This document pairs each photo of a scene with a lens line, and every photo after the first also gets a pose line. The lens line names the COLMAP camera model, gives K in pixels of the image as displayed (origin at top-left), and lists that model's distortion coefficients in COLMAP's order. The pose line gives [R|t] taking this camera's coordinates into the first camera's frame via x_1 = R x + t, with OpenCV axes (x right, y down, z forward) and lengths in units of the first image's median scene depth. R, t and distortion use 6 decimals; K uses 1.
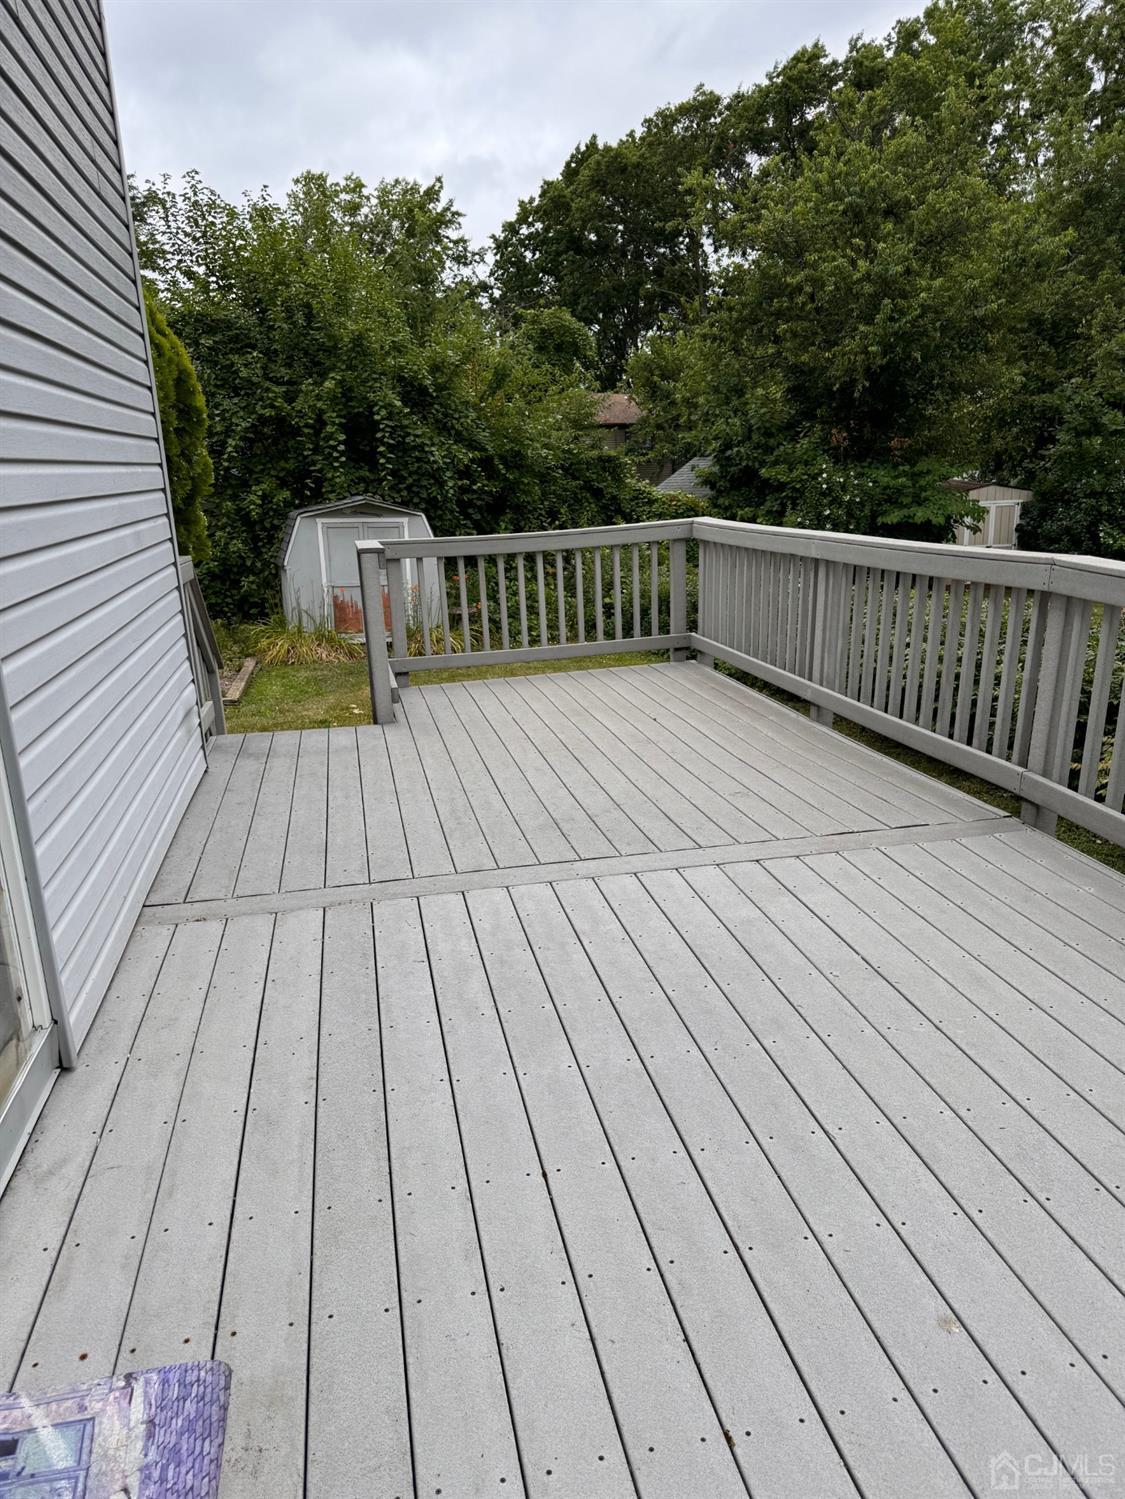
lens RADIAL K [[1080.0, 0, 562.5], [0, 1080.0, 749.5], [0, 0, 1]] dist [0.112448, -0.000749]
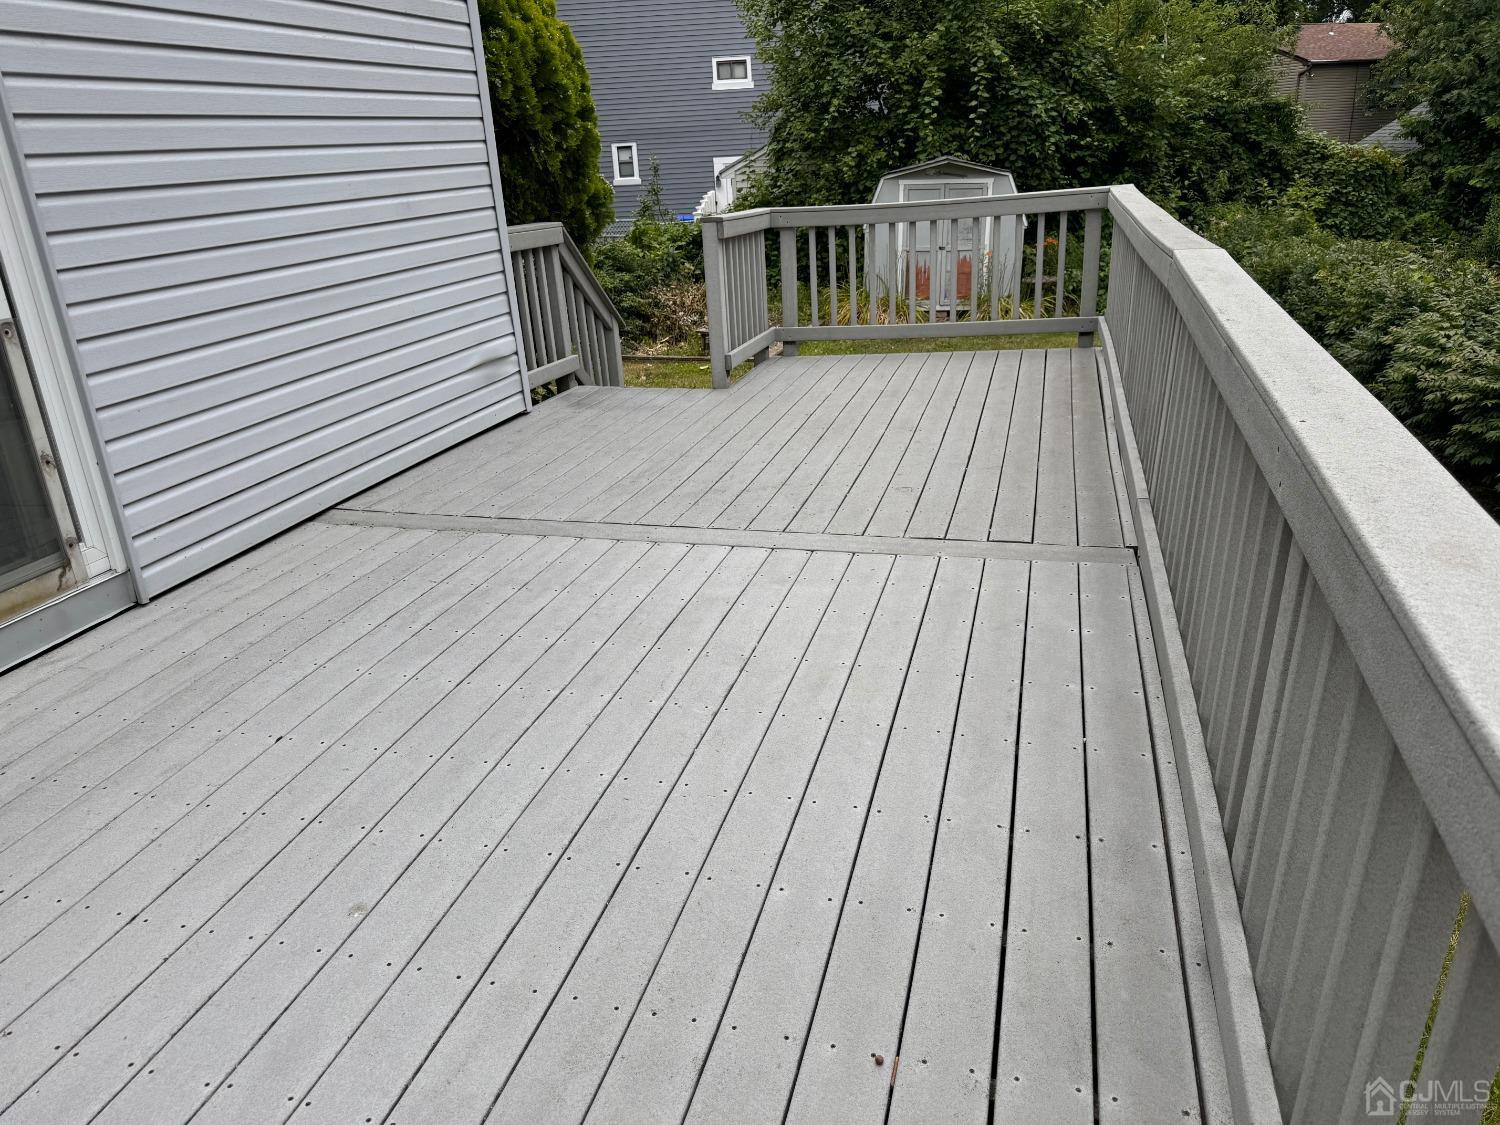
lens RADIAL K [[1099.4, 0, 750.0], [0, 1099.4, 562.5], [0, 0, 1]] dist [0.042771, -0.057941]
pose [[0.895201, 0.151232, -0.419219, 0.120579], [-0.096096, 0.984037, 0.149786, -0.007208], [0.435180, -0.093804, 0.895444, 0.013795]]
